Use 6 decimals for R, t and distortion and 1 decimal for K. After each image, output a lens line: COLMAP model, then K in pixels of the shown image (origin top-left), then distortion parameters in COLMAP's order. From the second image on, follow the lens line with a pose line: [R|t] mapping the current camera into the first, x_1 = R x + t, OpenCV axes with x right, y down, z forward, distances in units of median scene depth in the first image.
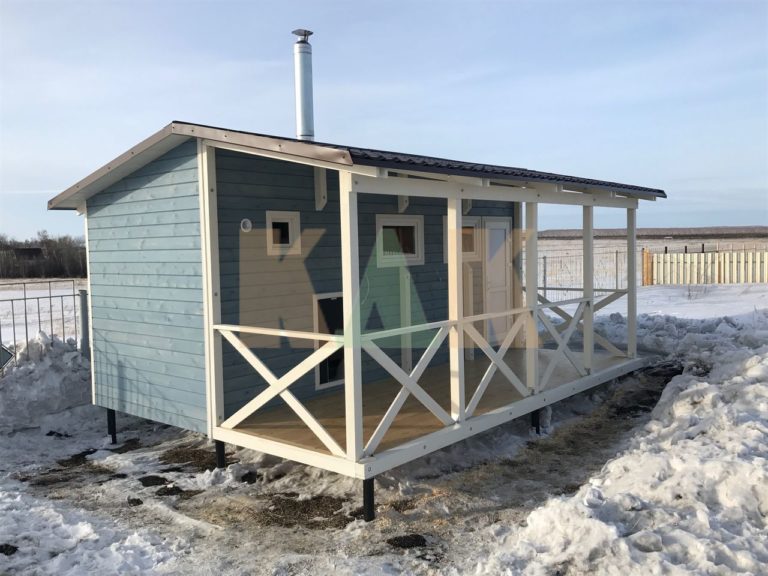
lens RADIAL K [[689.5, 0, 383.1], [0, 689.5, 283.1], [0, 0, 1]] dist [0.020060, -0.000690]
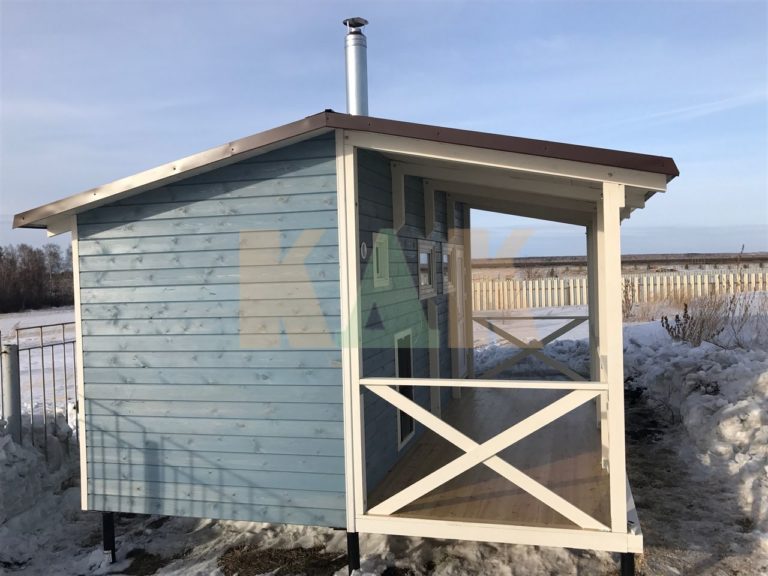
lens RADIAL K [[689.5, 0, 383.1], [0, 689.5, 283.1], [0, 0, 1]] dist [0.020060, -0.000690]
pose [[0.907136, -0.016311, 0.420522, -0.530511], [0.036378, 0.998548, -0.039742, -0.014575], [-0.419263, 0.051349, 0.906411, 0.290393]]
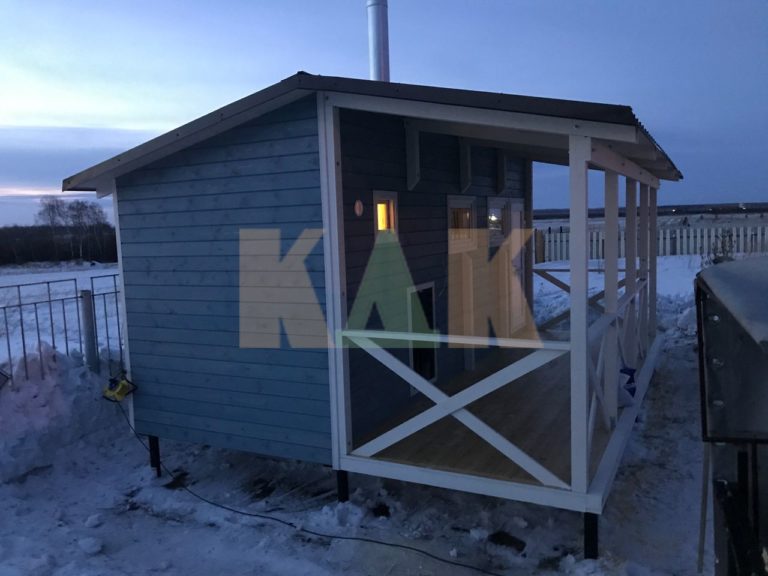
lens RADIAL K [[627.4, 0, 384.0], [0, 627.4, 288.0], [0, 0, 1]] dist [0.018698, -0.003856]
pose [[0.973948, -0.038059, 0.223554, -0.353839], [0.029261, 0.998666, 0.042539, -0.019745], [-0.224875, -0.034890, 0.973763, 0.271811]]
